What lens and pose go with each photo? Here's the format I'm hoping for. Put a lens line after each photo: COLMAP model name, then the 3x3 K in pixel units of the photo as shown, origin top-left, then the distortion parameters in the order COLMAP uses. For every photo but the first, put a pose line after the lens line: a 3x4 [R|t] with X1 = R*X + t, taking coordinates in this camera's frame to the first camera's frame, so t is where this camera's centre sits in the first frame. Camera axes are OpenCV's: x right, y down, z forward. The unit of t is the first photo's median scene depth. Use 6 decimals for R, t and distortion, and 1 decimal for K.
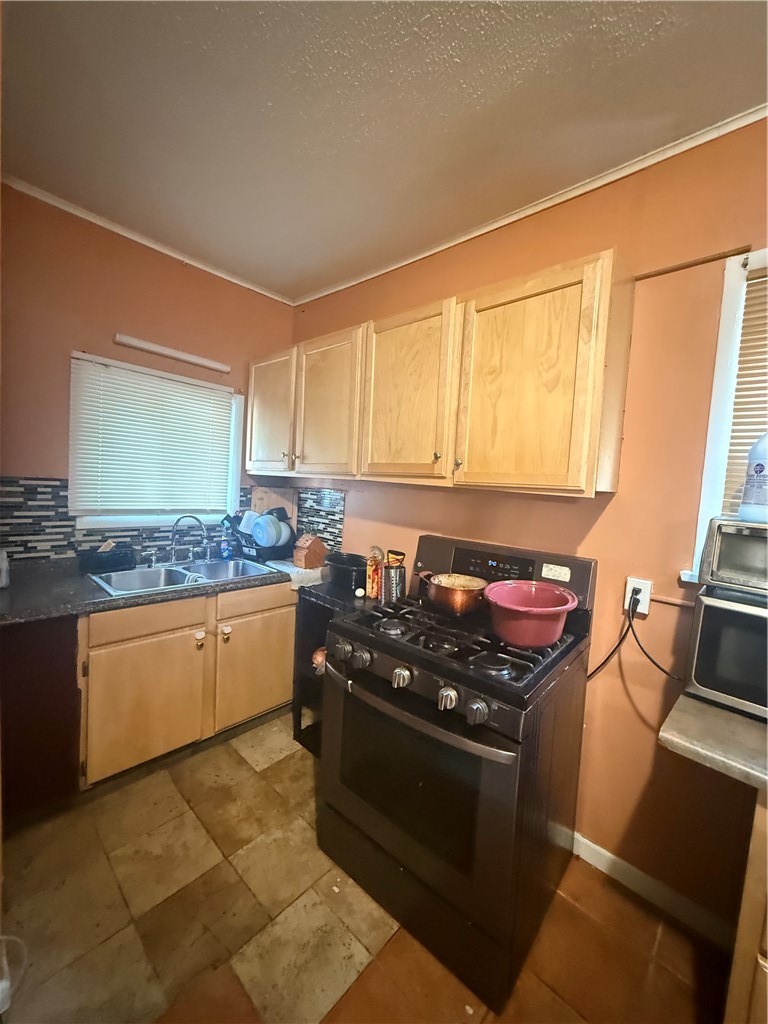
lens RADIAL K [[408.3, 0, 384.0], [0, 408.3, 512.0], [0, 0, 1]] dist [0.000004, -0.000071]
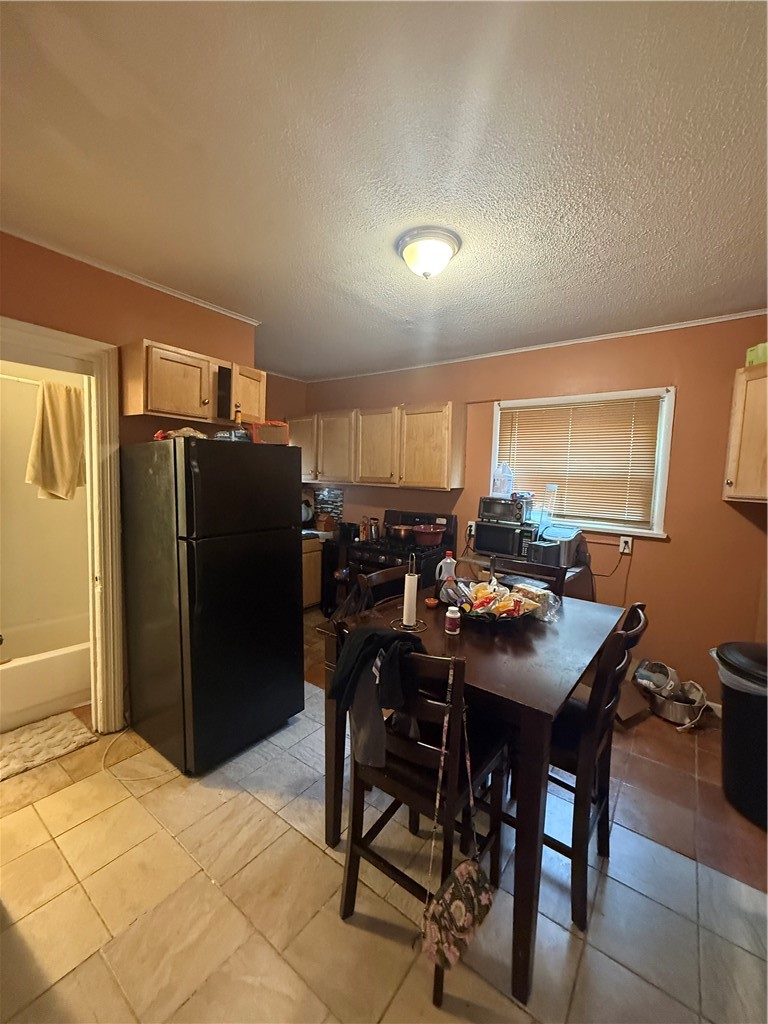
lens RADIAL K [[408.3, 0, 384.0], [0, 408.3, 512.0], [0, 0, 1]] dist [0.000004, -0.000071]
pose [[0.993946, -0.038436, 0.102928, -0.122243], [0.036326, 0.999091, 0.022300, 0.017596], [-0.103691, -0.018426, 0.994439, -0.985376]]
